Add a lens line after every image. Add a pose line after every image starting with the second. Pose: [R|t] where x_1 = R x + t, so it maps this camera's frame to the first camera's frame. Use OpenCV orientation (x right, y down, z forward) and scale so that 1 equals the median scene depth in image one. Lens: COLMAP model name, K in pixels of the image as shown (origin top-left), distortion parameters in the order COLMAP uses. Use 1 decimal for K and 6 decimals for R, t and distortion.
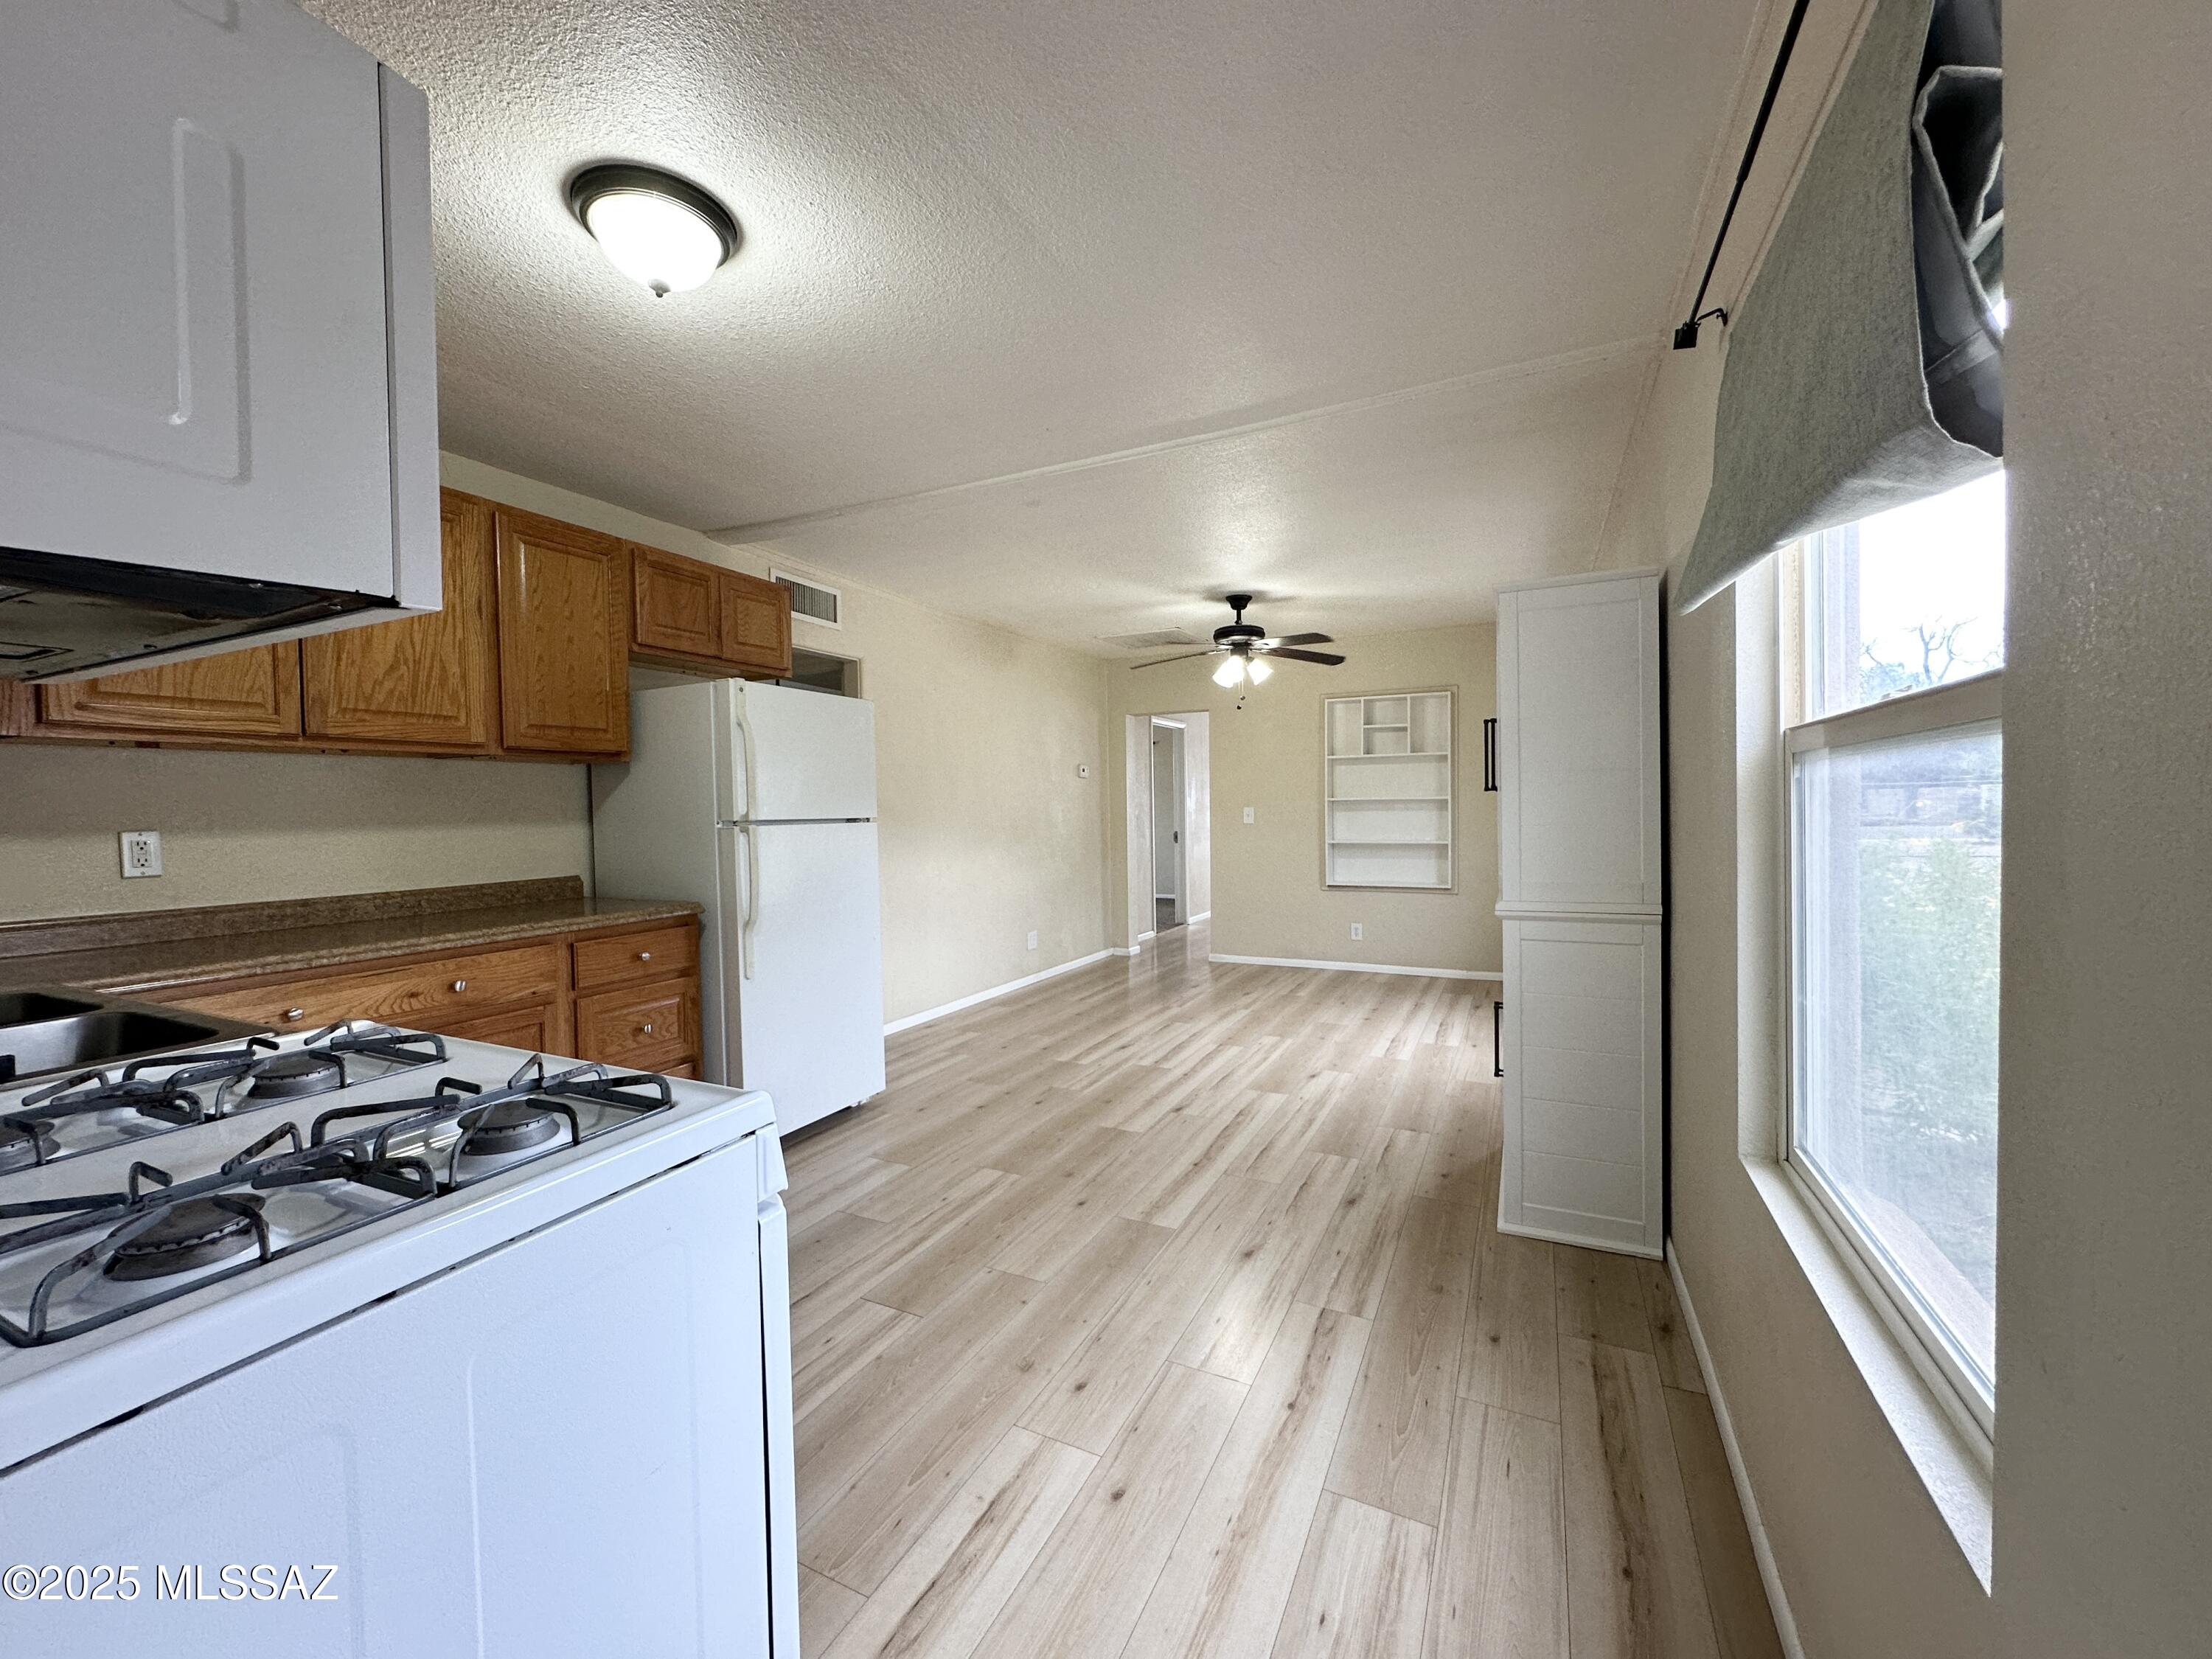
lens RADIAL K [[883.6, 0, 1106.0], [0, 883.6, 829.5], [0, 0, 1]] dist [-0.007446, 0.000396]
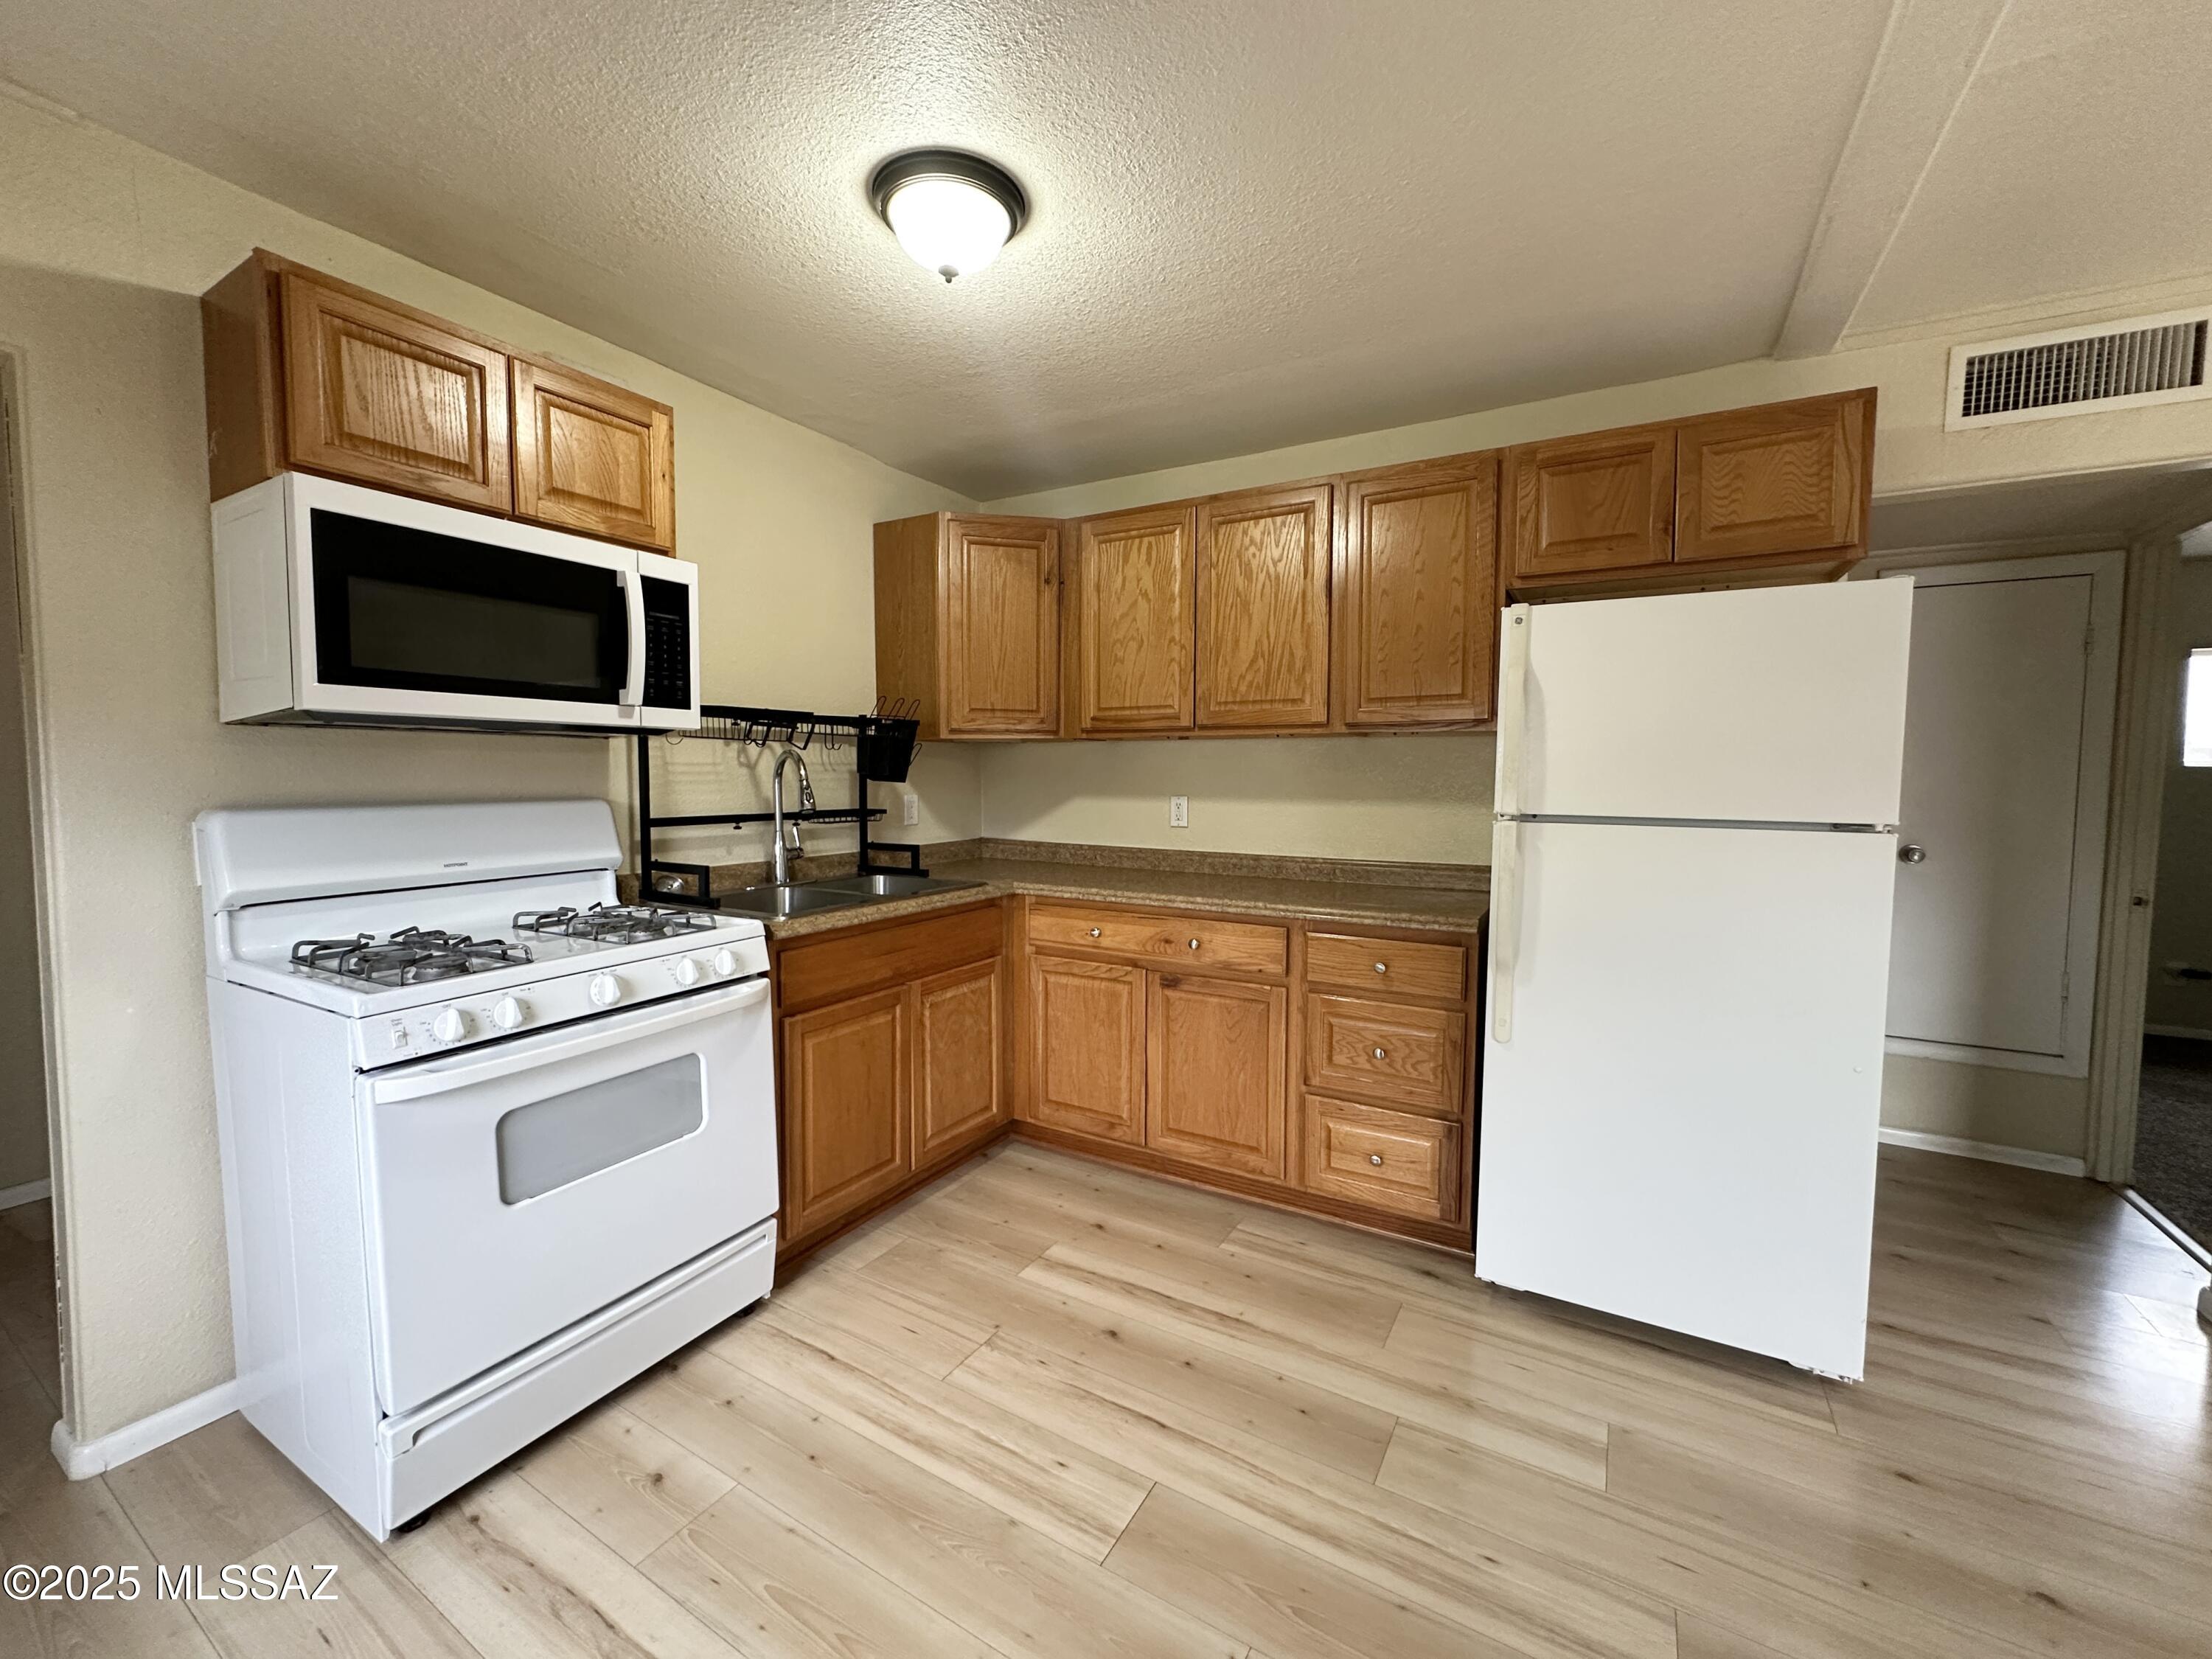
lens RADIAL K [[883.6, 0, 1106.0], [0, 883.6, 829.5], [0, 0, 1]] dist [-0.007446, 0.000396]
pose [[-0.088547, 0.077799, -0.993029, 0.272058], [-0.032227, 0.996199, 0.080921, -0.039602], [0.995551, 0.039168, -0.085703, 0.681849]]
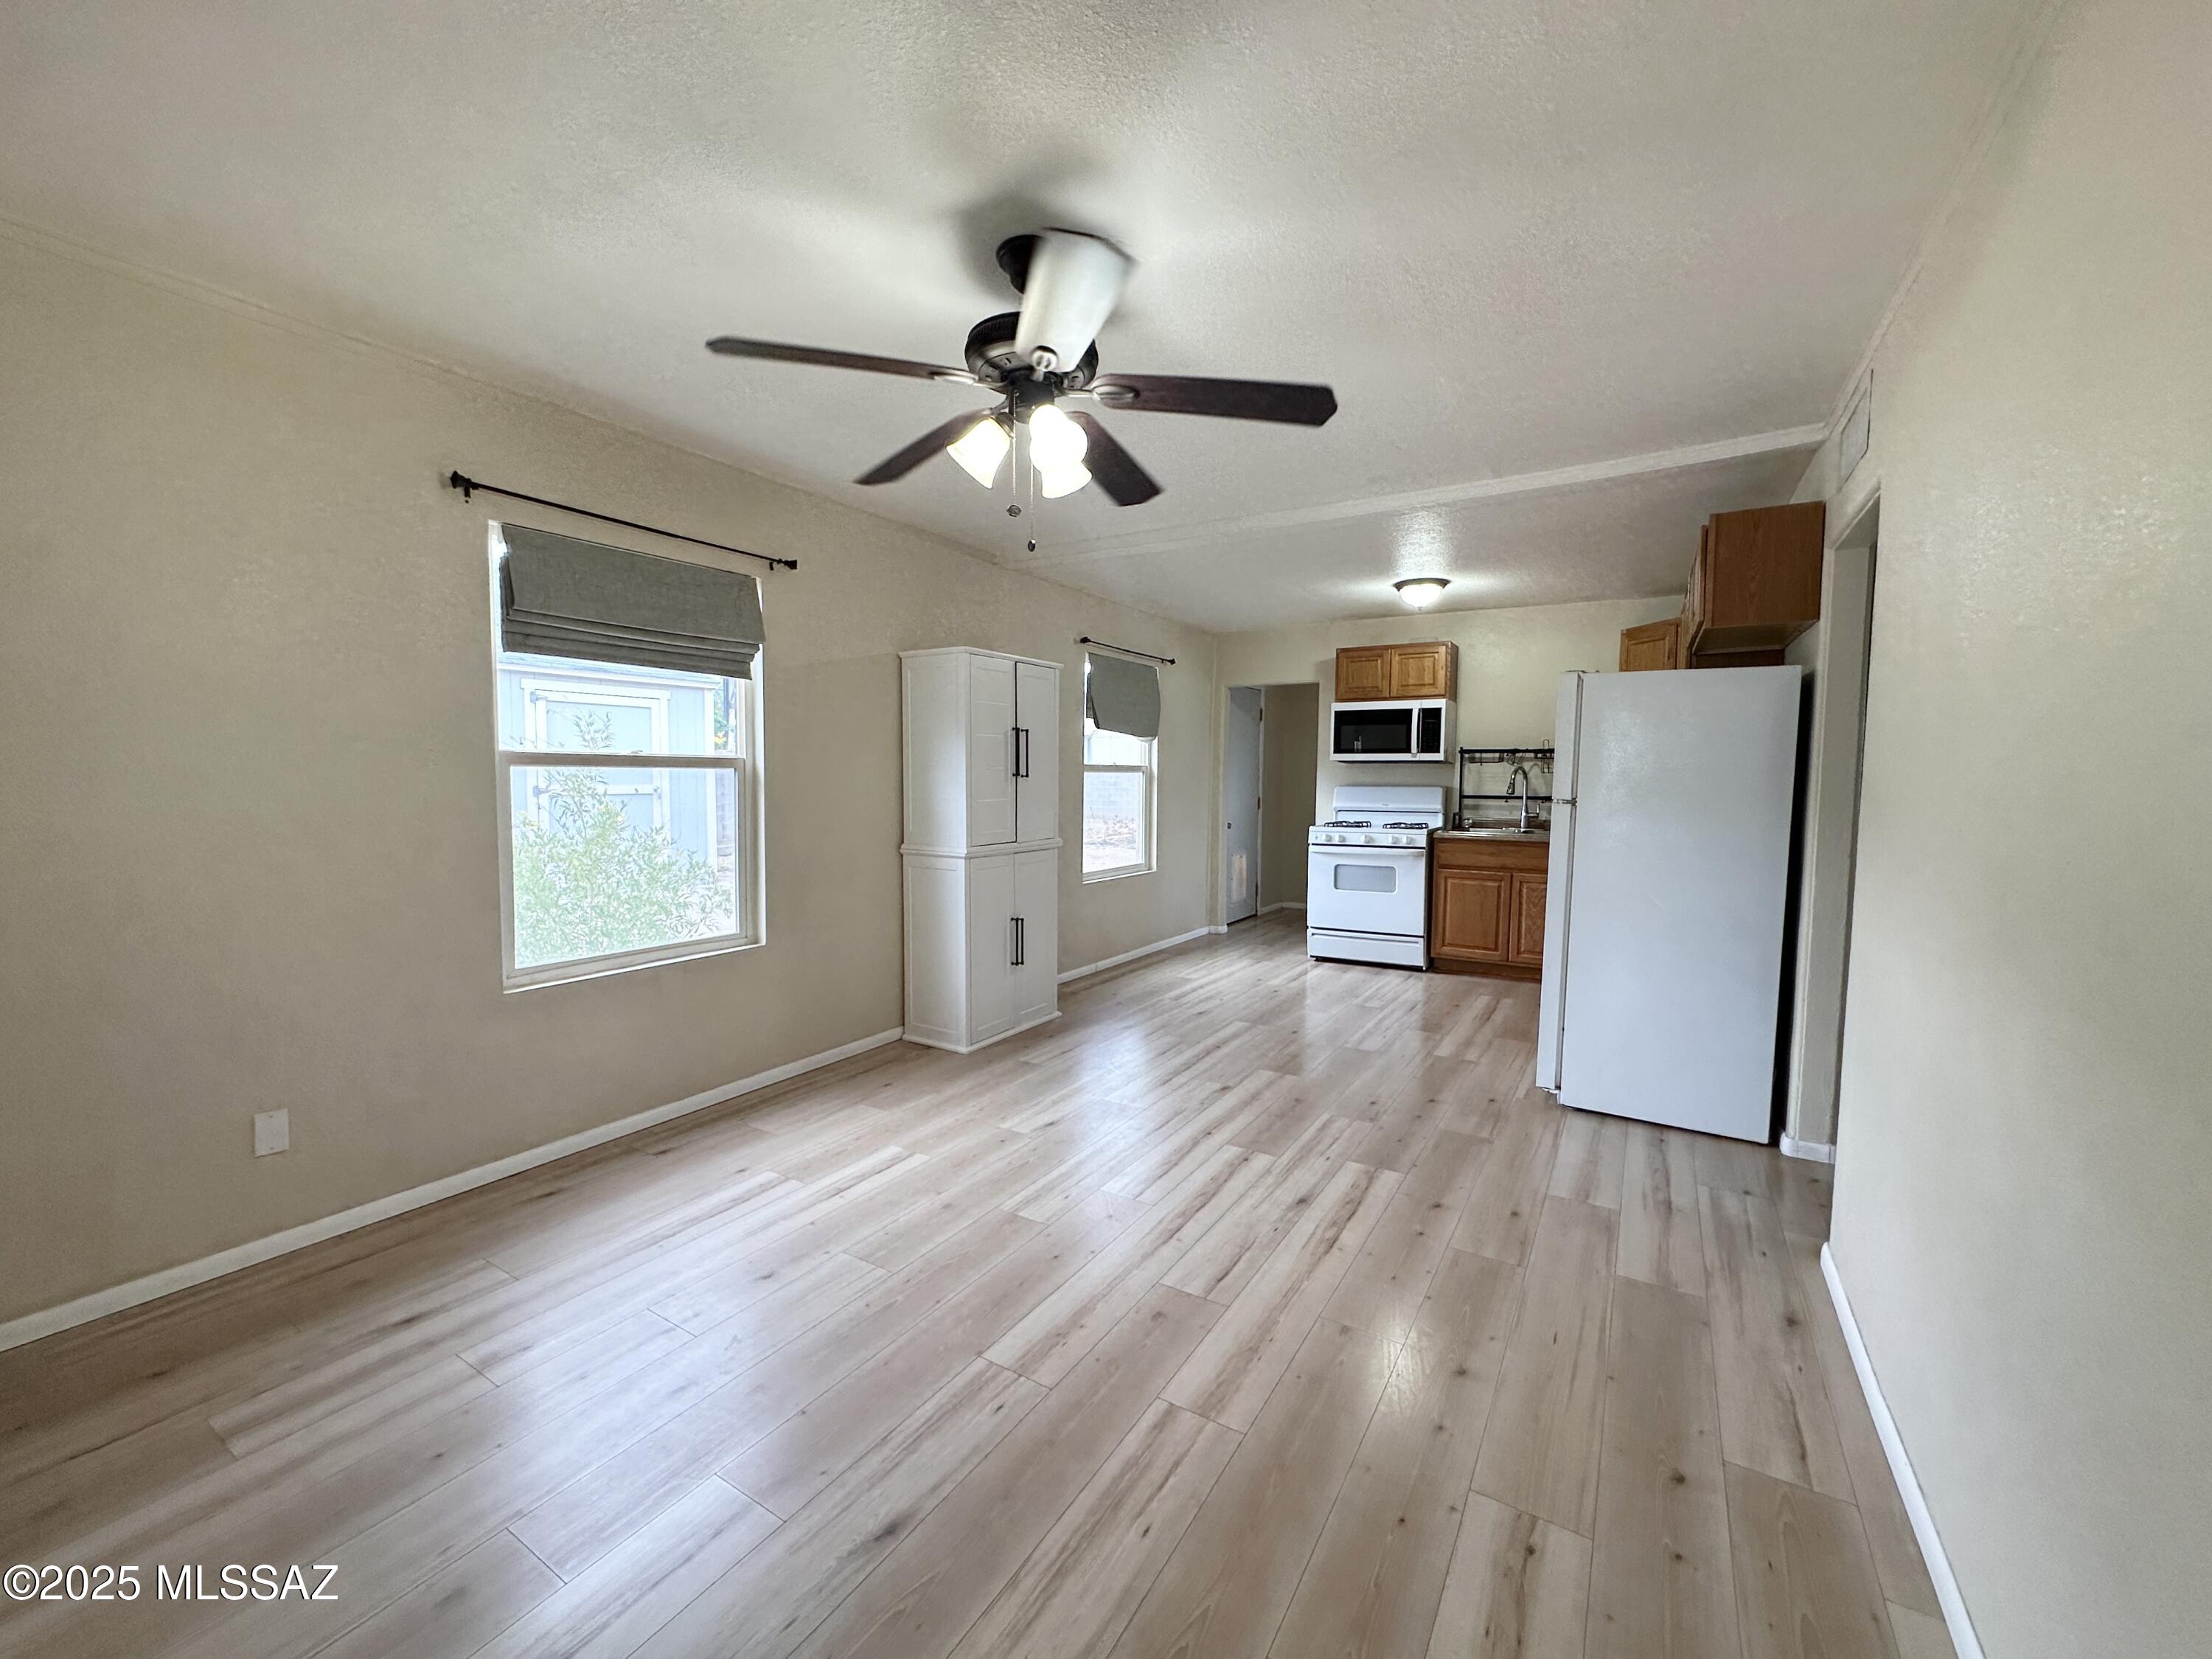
lens RADIAL K [[883.6, 0, 1106.0], [0, 883.6, 829.5], [0, 0, 1]] dist [-0.007446, 0.000396]
pose [[-0.994546, 0.000356, 0.104302, 0.122435], [0.009476, 0.996167, 0.086958, -0.073168], [-0.103872, 0.087472, -0.990737, 2.176755]]
